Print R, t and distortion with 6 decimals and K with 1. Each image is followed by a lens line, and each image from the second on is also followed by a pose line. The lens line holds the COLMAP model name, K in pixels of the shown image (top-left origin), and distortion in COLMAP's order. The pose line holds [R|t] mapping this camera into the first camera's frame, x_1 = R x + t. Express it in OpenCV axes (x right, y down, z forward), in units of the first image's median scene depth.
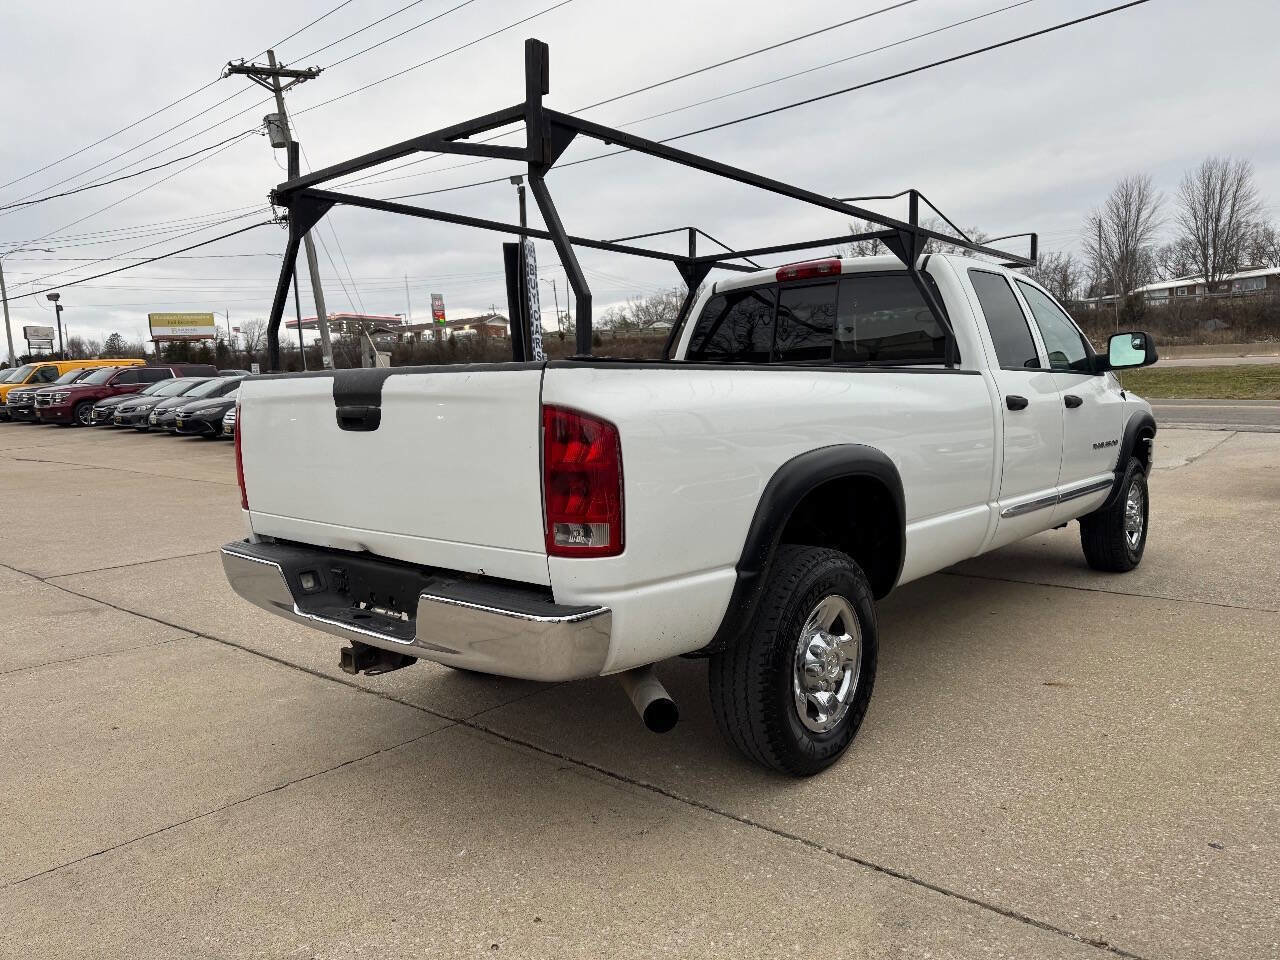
lens RADIAL K [[879.3, 0, 641.0], [0, 879.3, 483.6], [0, 0, 1]] dist [0.031864, -0.040993]
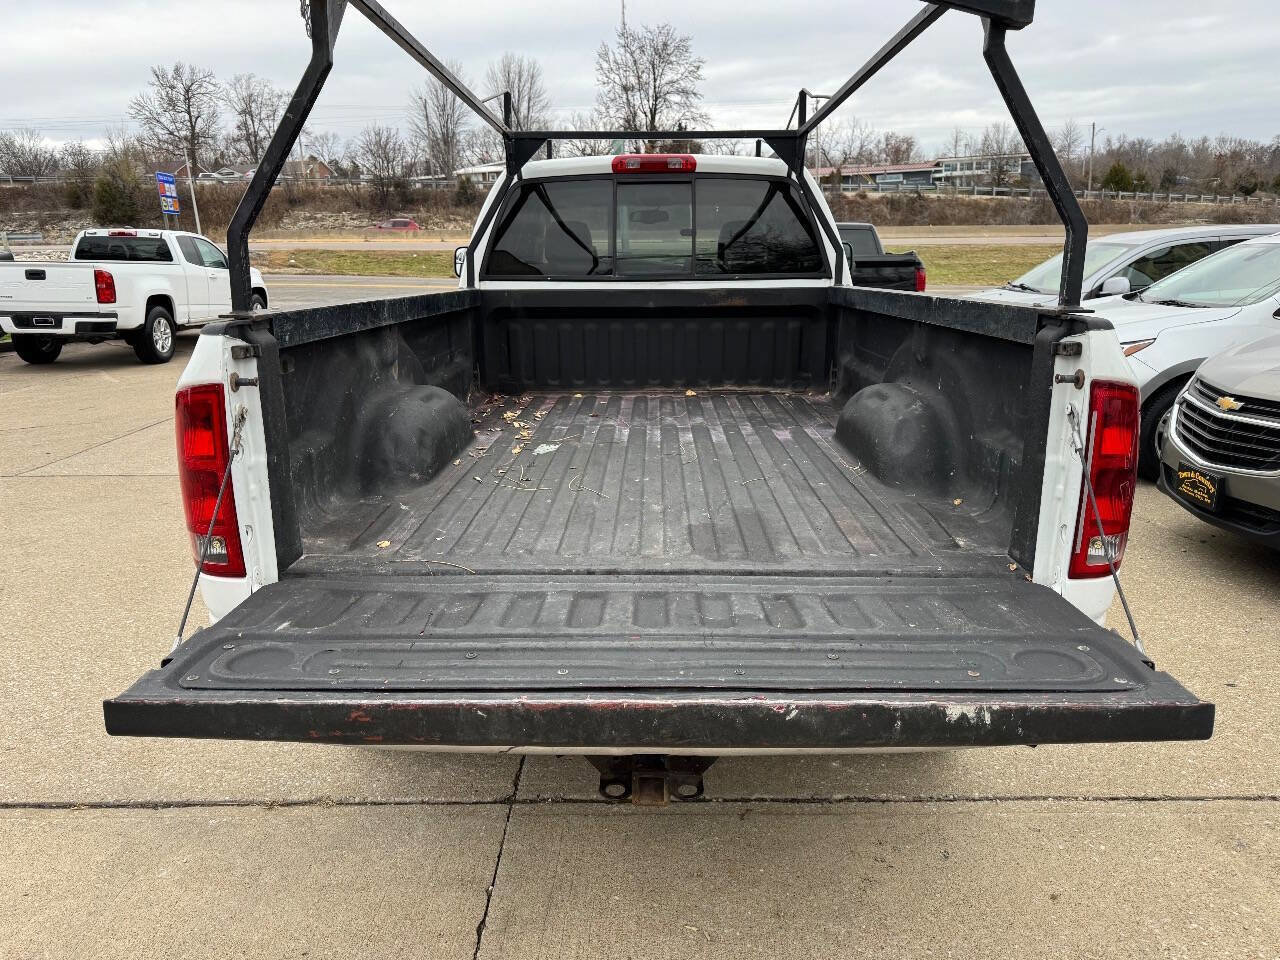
lens RADIAL K [[879.3, 0, 626.7], [0, 879.3, 481.2], [0, 0, 1]] dist [0.031864, -0.040993]
pose [[0.772406, -0.141315, 0.619208, -0.643936], [0.056568, 0.986365, 0.154543, -0.106894], [-0.632605, -0.084343, 0.769868, 0.495921]]
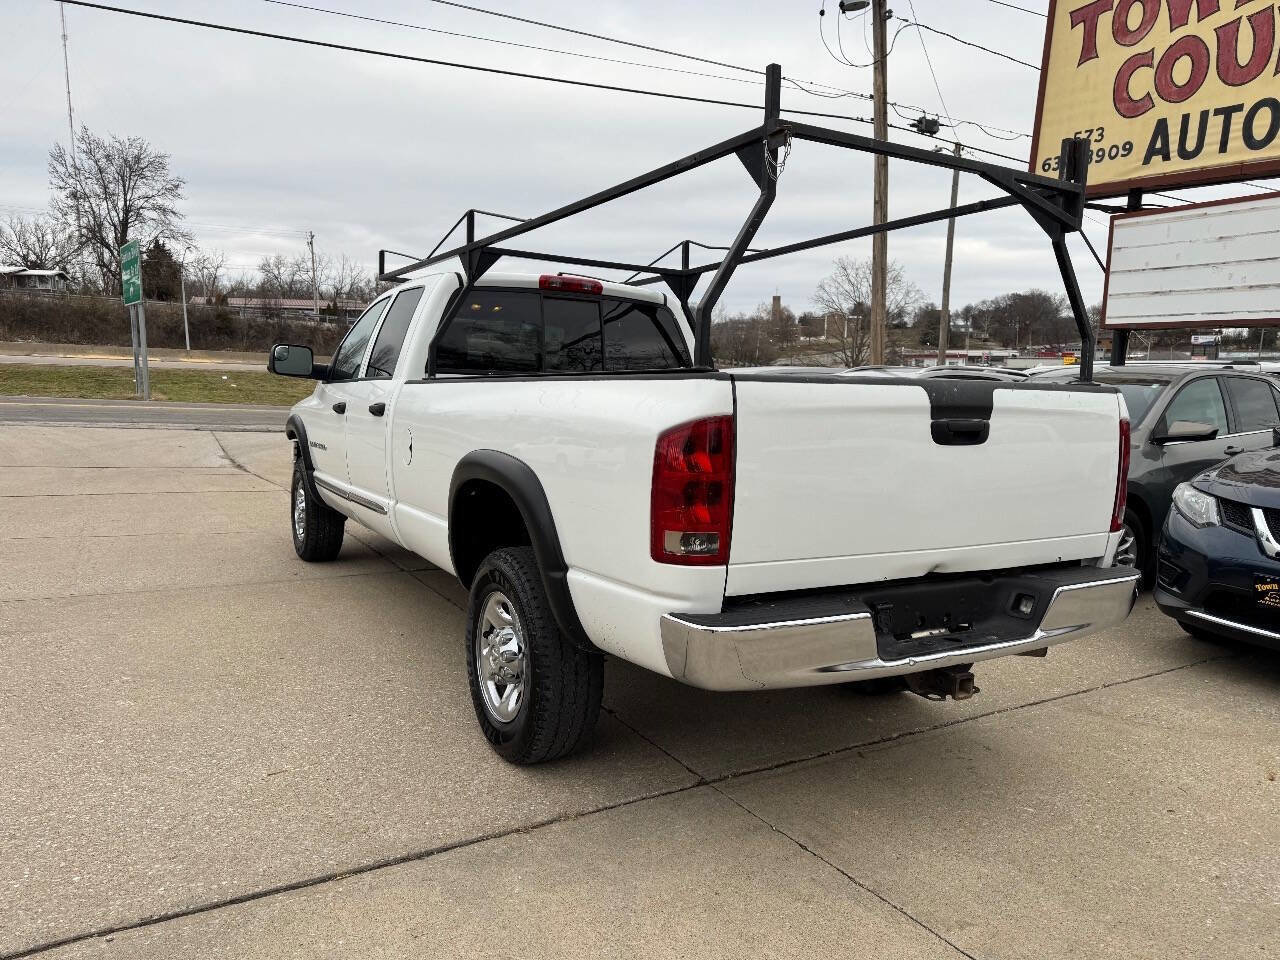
lens RADIAL K [[879.3, 0, 634.1], [0, 879.3, 491.6], [0, 0, 1]] dist [0.031864, -0.040993]
pose [[0.336054, -0.071855, 0.939098, -1.213843], [0.061913, 0.996614, 0.054101, -0.075326], [-0.939806, 0.039961, 0.339365, 0.914368]]
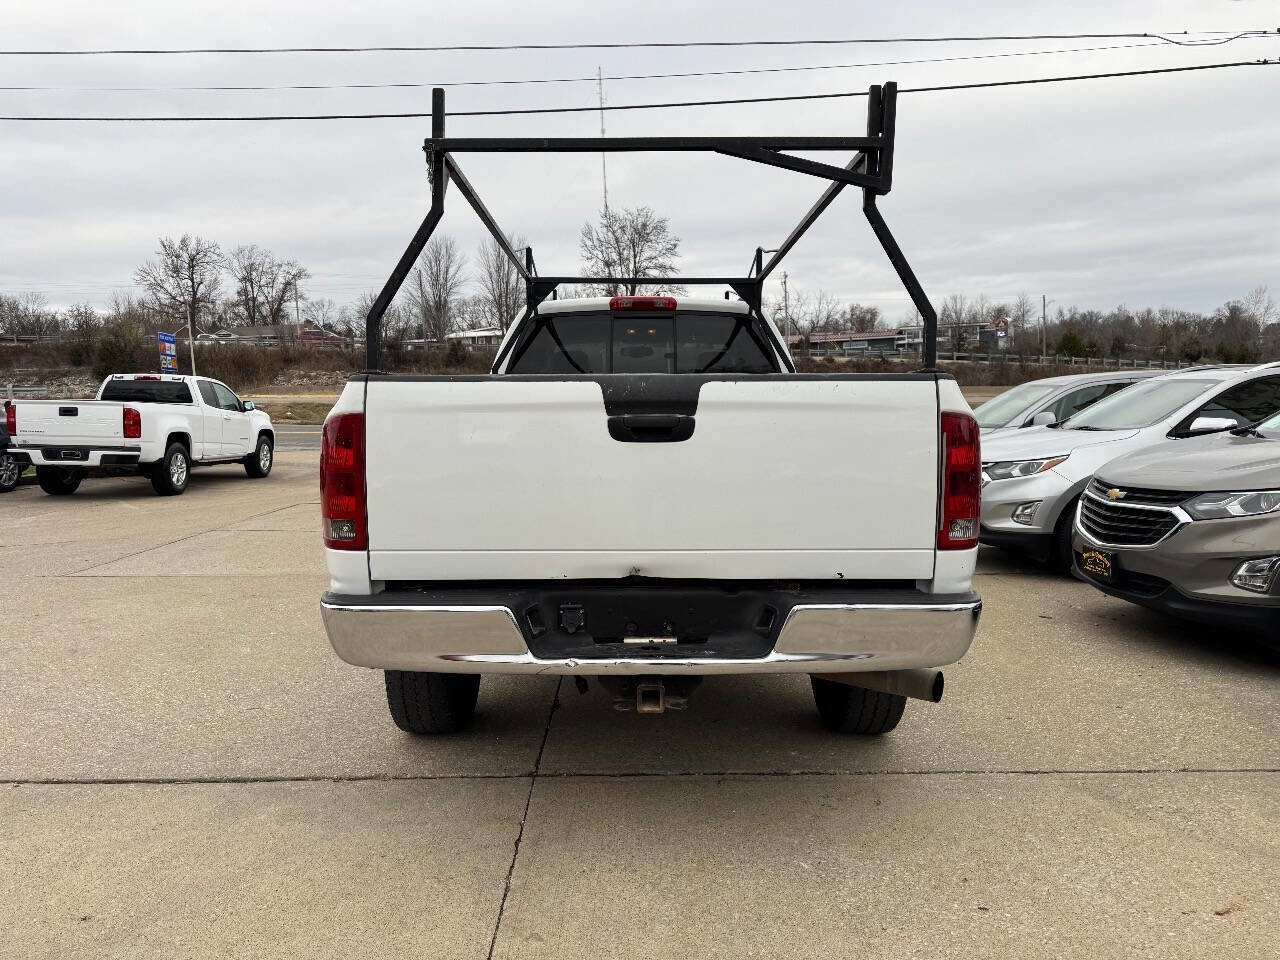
lens RADIAL K [[879.3, 0, 629.0], [0, 879.3, 488.9], [0, 0, 1]] dist [0.031864, -0.040993]
pose [[0.757030, -0.033859, 0.652502, -0.838248], [0.053694, 0.998502, -0.010483, -0.002963], [-0.651170, 0.042971, 0.757714, 0.305983]]
